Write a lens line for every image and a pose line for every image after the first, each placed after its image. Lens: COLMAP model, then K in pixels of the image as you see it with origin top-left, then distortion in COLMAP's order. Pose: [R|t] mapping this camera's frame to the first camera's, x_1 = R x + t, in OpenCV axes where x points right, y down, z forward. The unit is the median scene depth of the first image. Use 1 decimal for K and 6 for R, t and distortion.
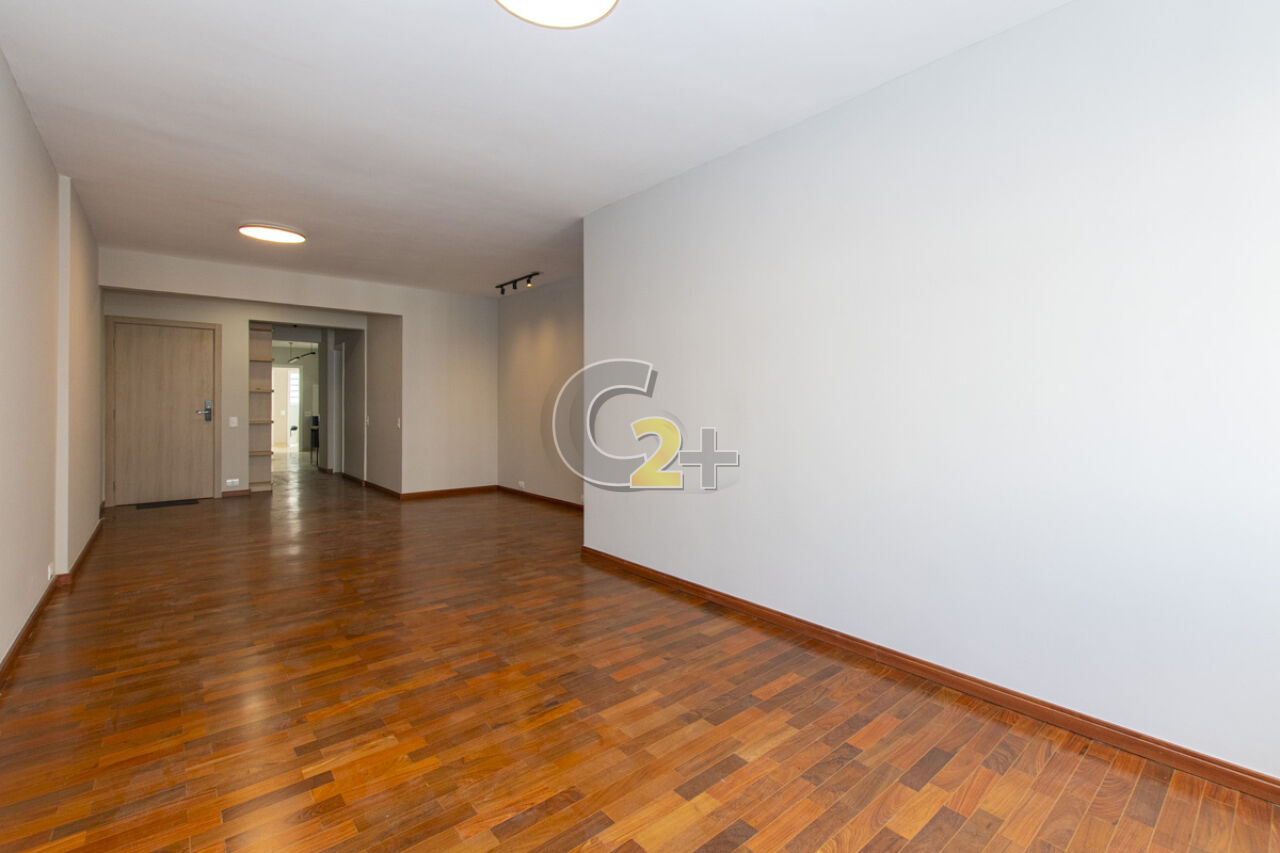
lens RADIAL K [[570.3, 0, 639.4], [0, 570.3, 413.0], [0, 0, 1]] dist [-0.001255, 0.000039]
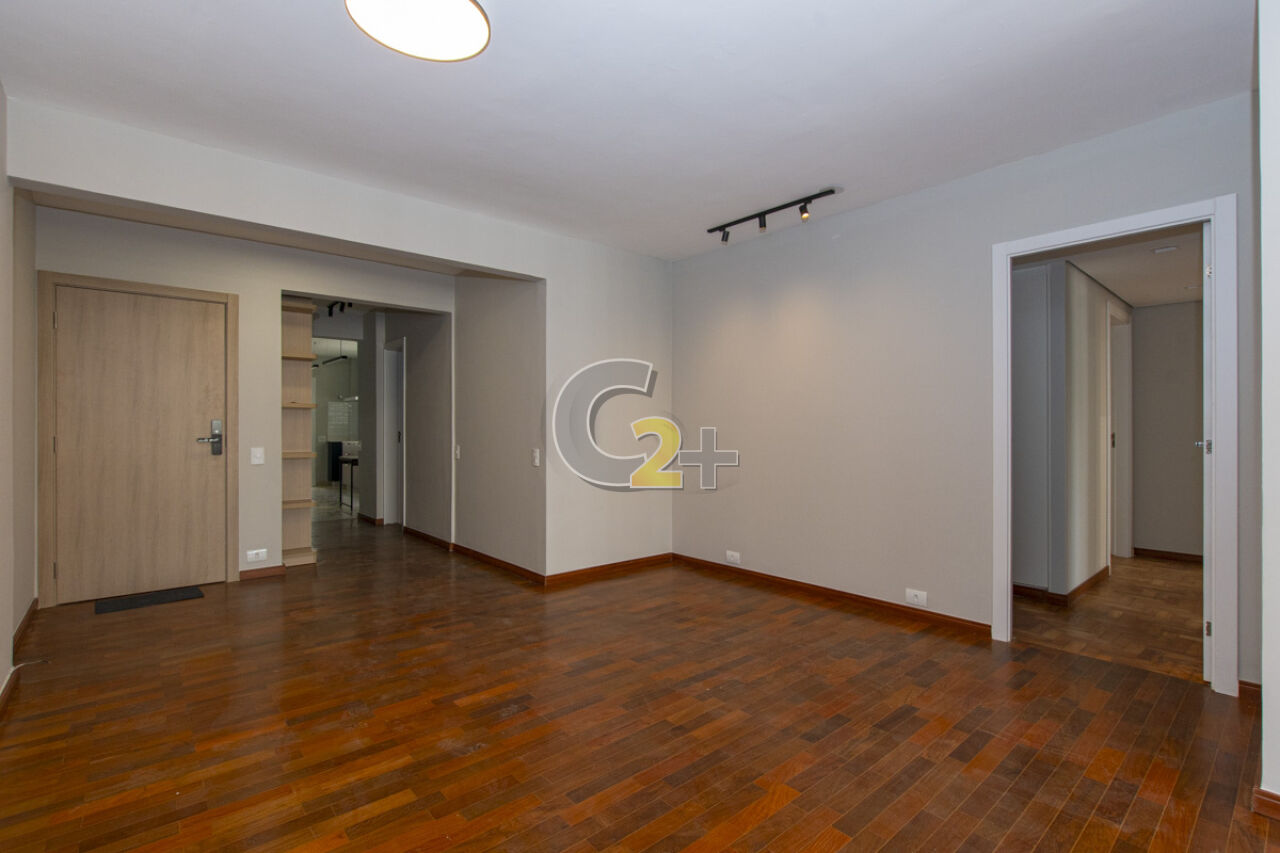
lens RADIAL K [[582.9, 0, 643.8], [0, 582.9, 437.1], [0, 0, 1]] dist [-0.003903, -0.000024]
pose [[0.999710, -0.000338, 0.024077, -0.319692], [0.000258, 0.999994, 0.003347, -0.006721], [-0.024078, -0.003339, 0.999705, 0.373740]]
